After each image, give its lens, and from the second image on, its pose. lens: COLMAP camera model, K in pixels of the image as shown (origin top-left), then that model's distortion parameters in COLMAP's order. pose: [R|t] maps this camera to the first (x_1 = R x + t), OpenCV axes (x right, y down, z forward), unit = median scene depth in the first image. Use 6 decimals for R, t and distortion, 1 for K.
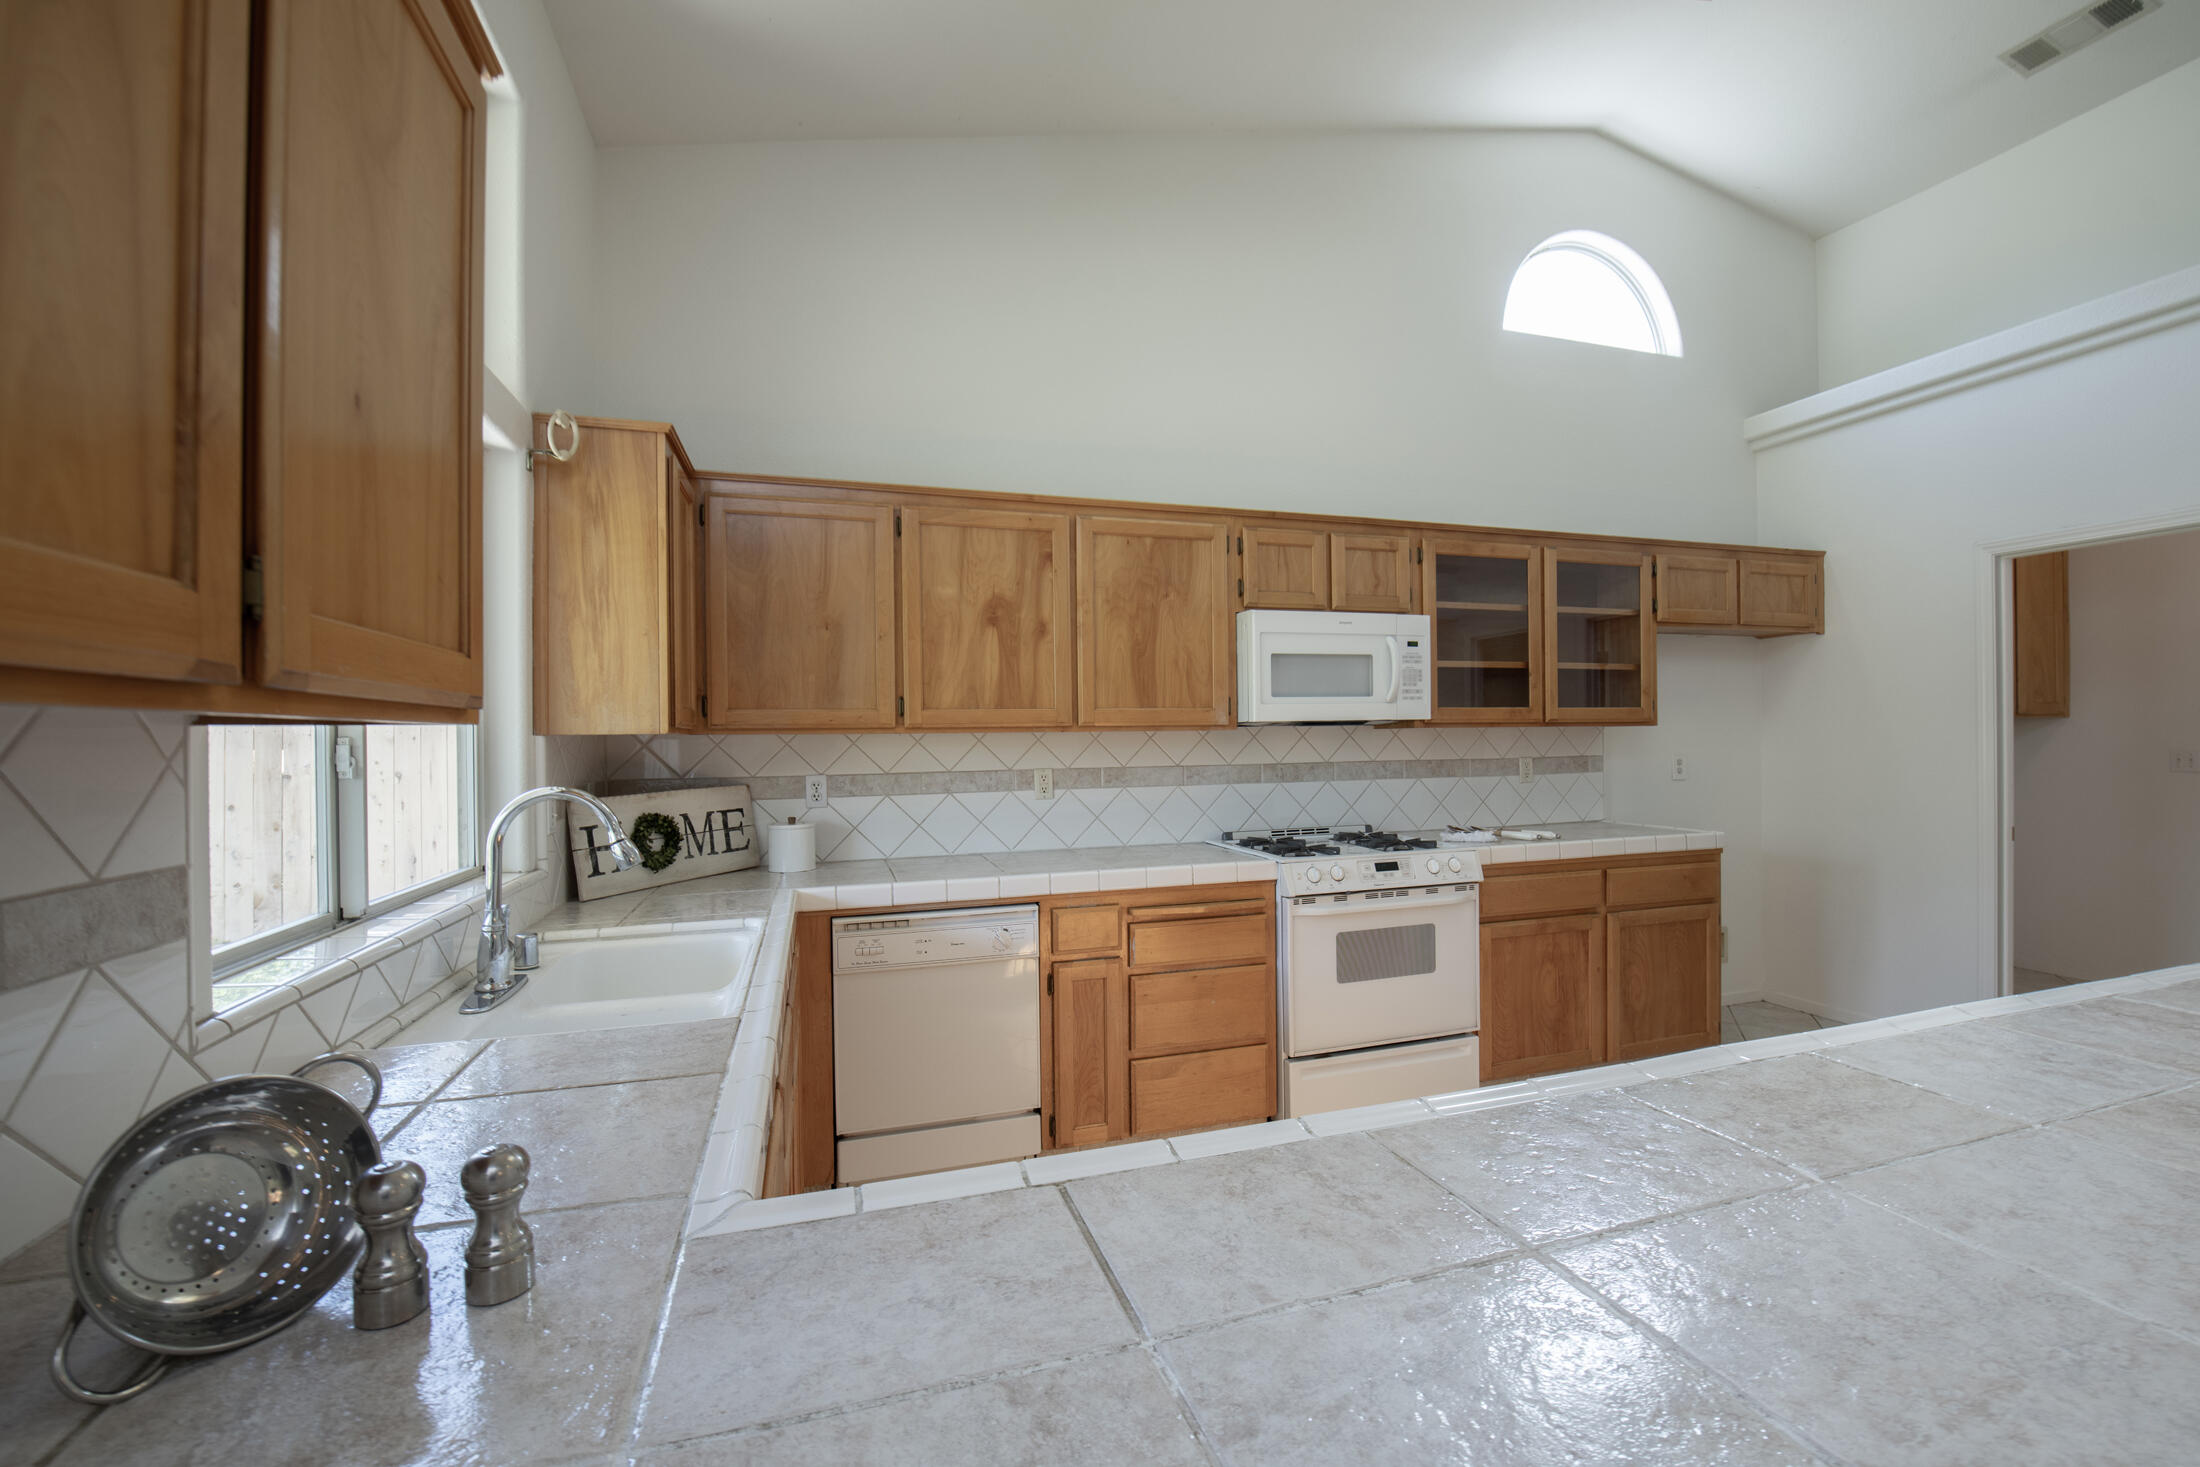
lens RADIAL K [[888.6, 0, 1101.4], [0, 888.6, 746.1], [0, 0, 1]] dist [-0.020986, -0.001008]
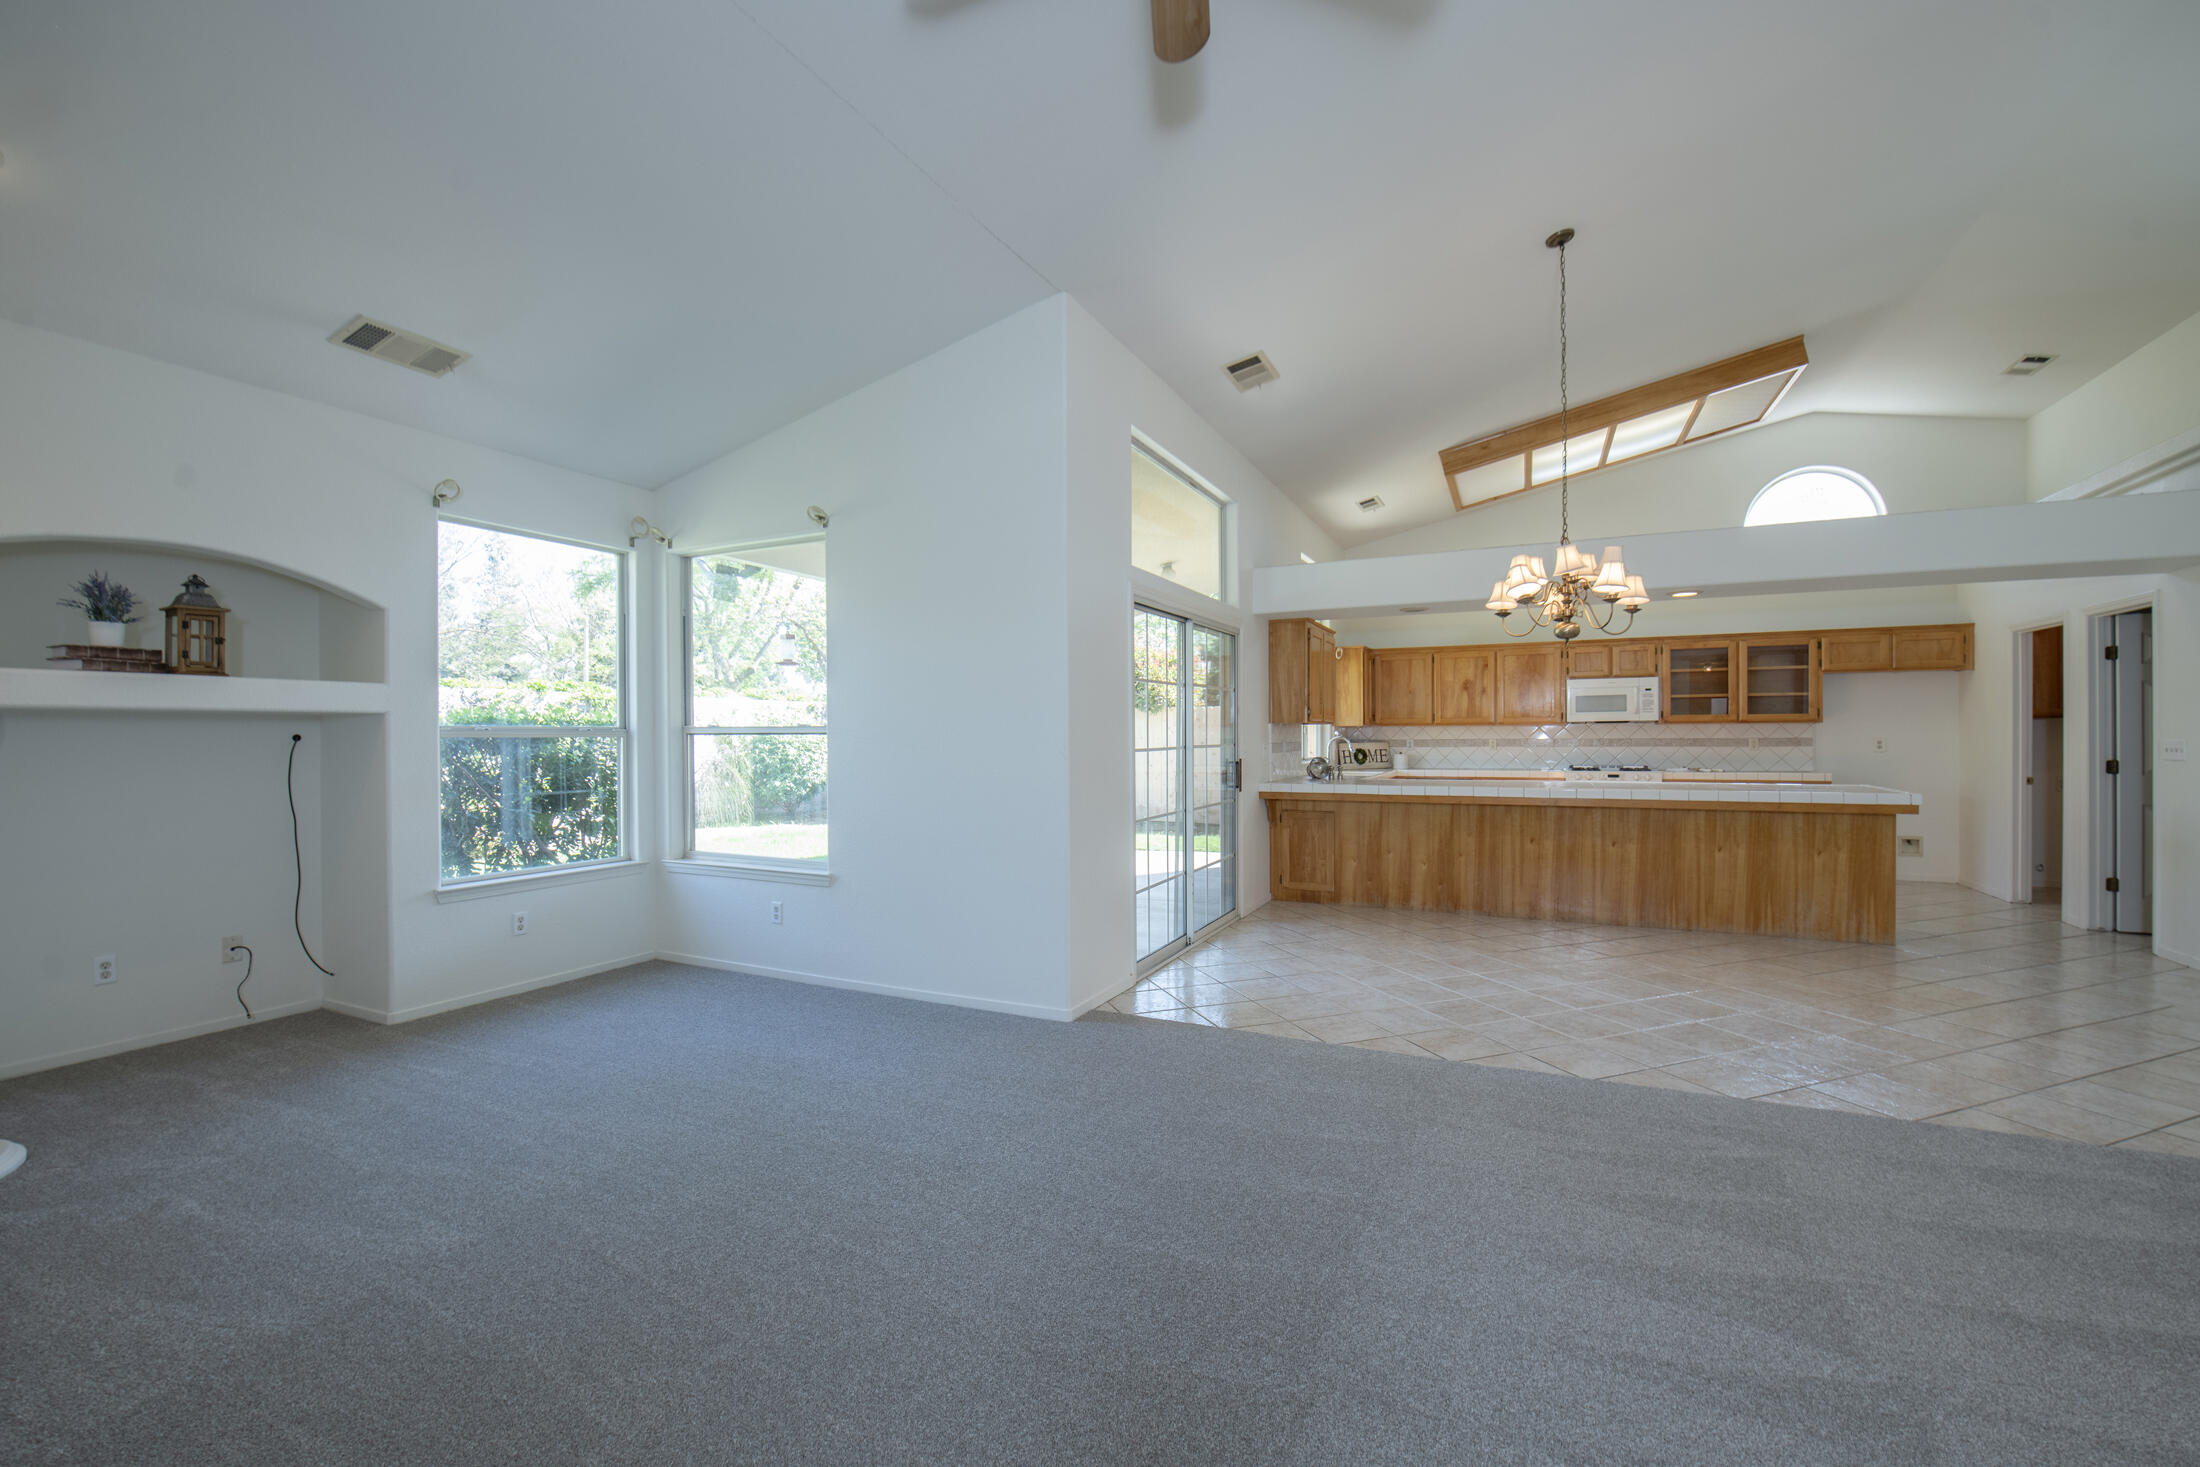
lens RADIAL K [[888.6, 0, 1101.4], [0, 888.6, 746.1], [0, 0, 1]] dist [-0.020986, -0.001008]
pose [[0.727045, 0.015562, -0.686413, 0.984949], [-0.011180, 0.999879, 0.010827, 0.032850], [0.686498, -0.000198, 0.727131, -1.917139]]
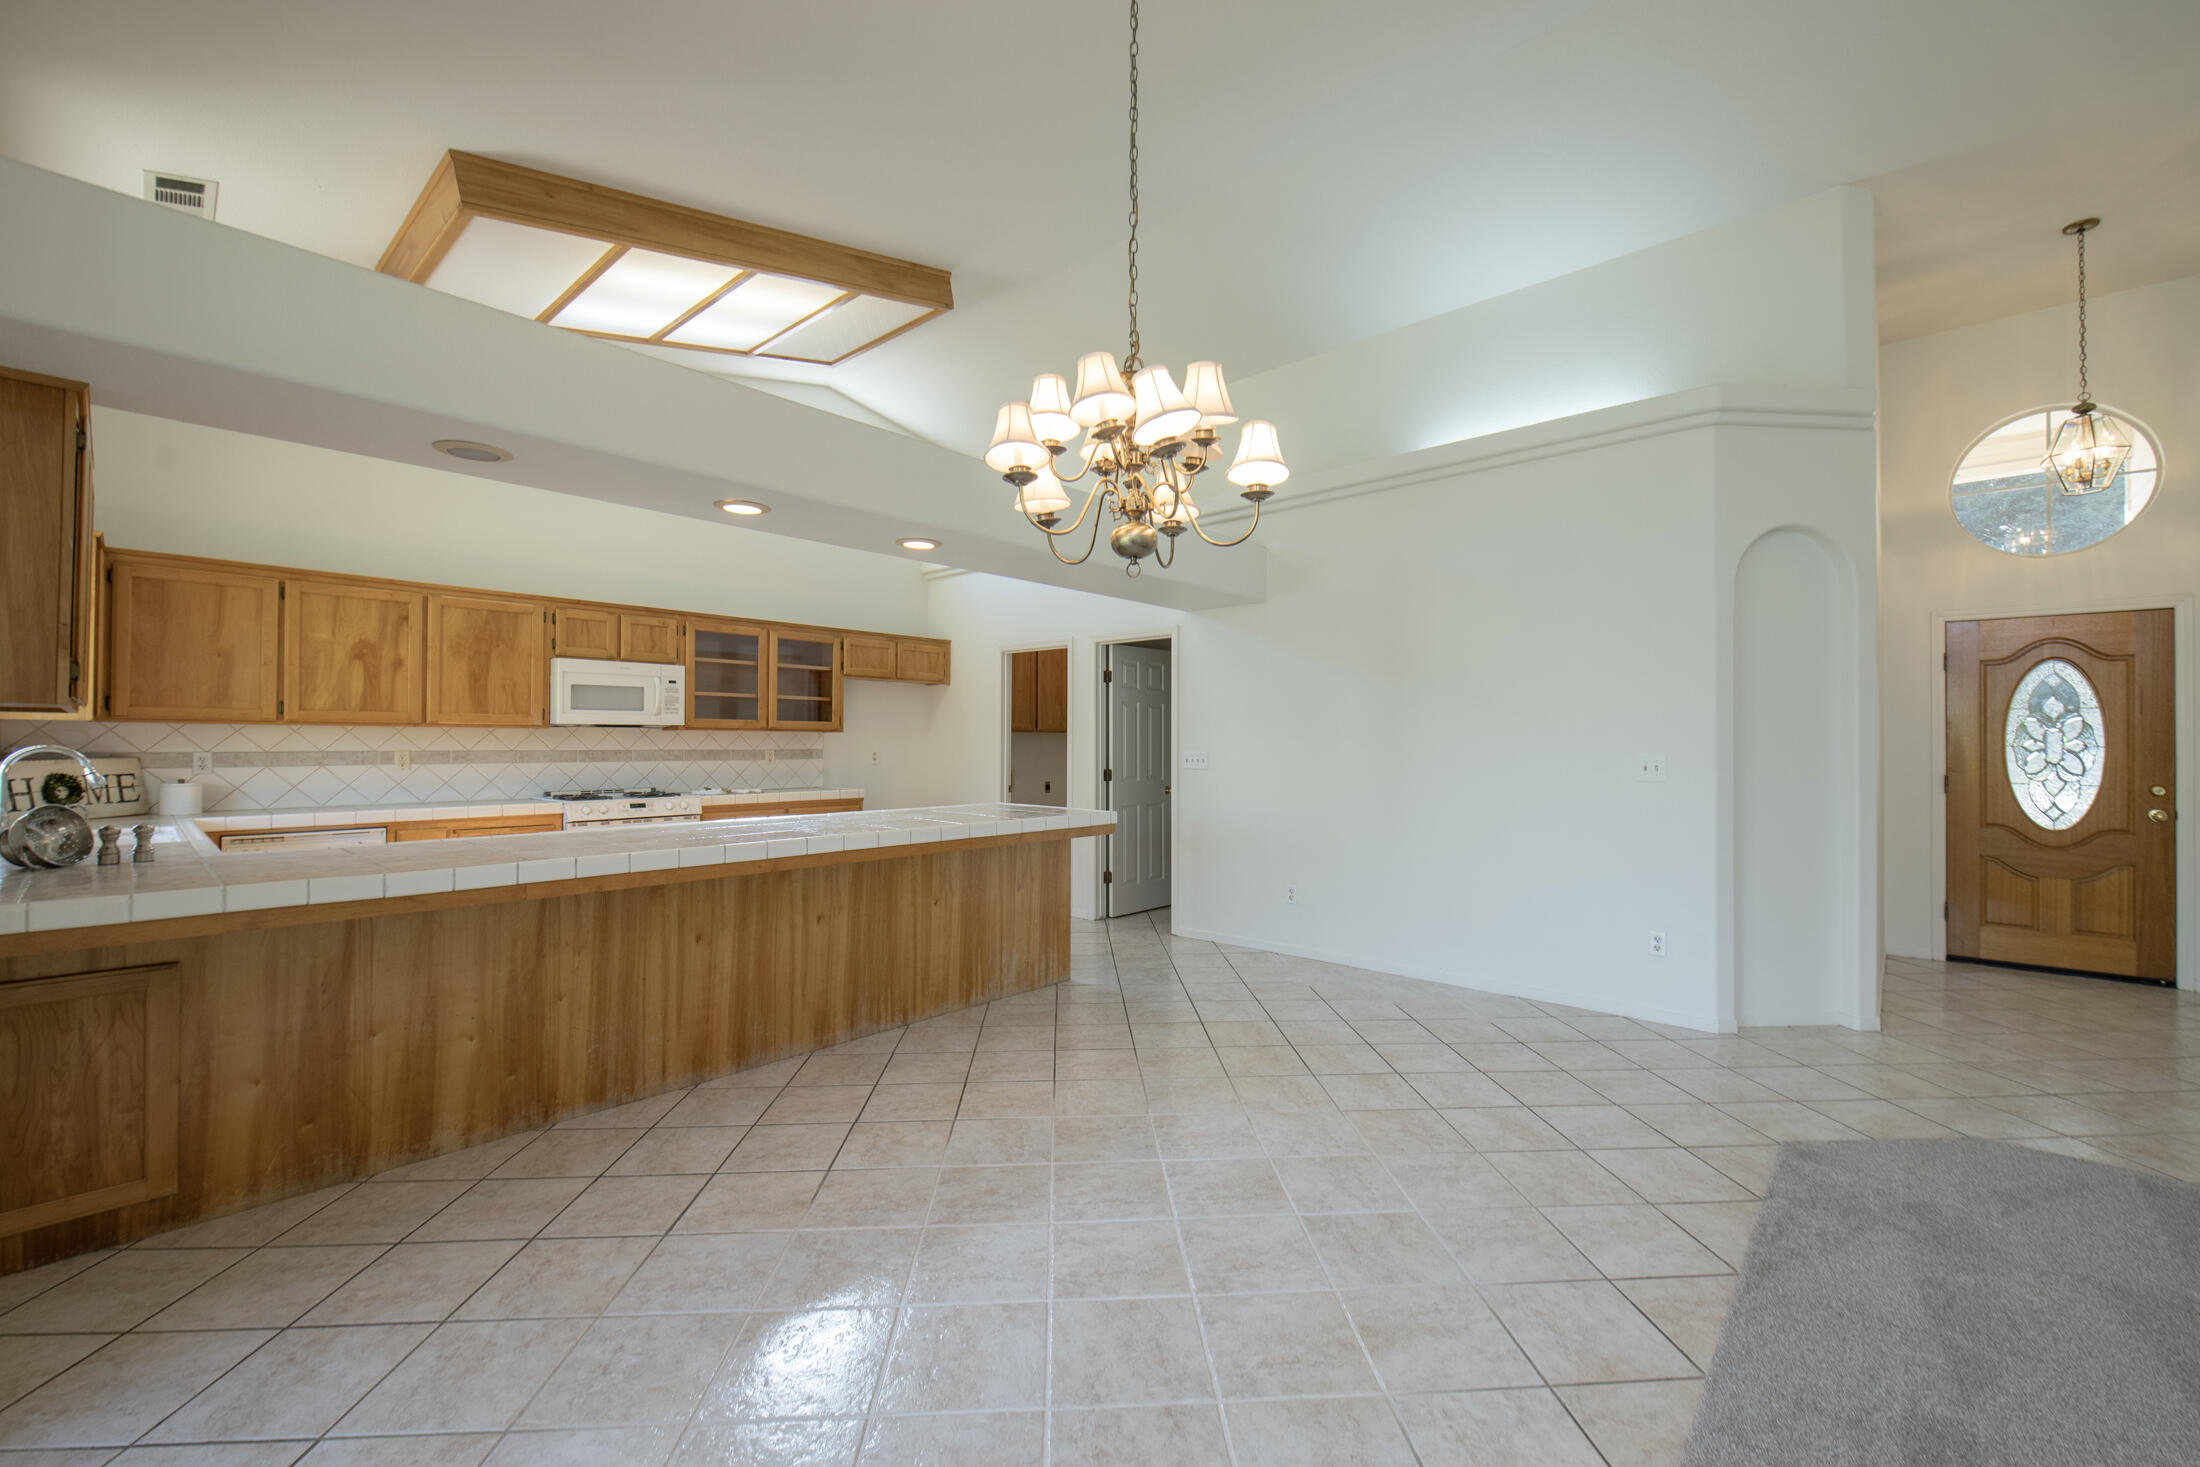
lens RADIAL K [[887.8, 0, 1122.1], [0, 887.8, 737.9], [0, 0, 1]] dist [-0.004960, -0.000686]
pose [[0.852505, 0.018333, 0.522398, 0.208604], [-0.007522, 0.999712, -0.022808, 0.030476], [-0.522666, 0.015514, 0.852397, -1.020290]]
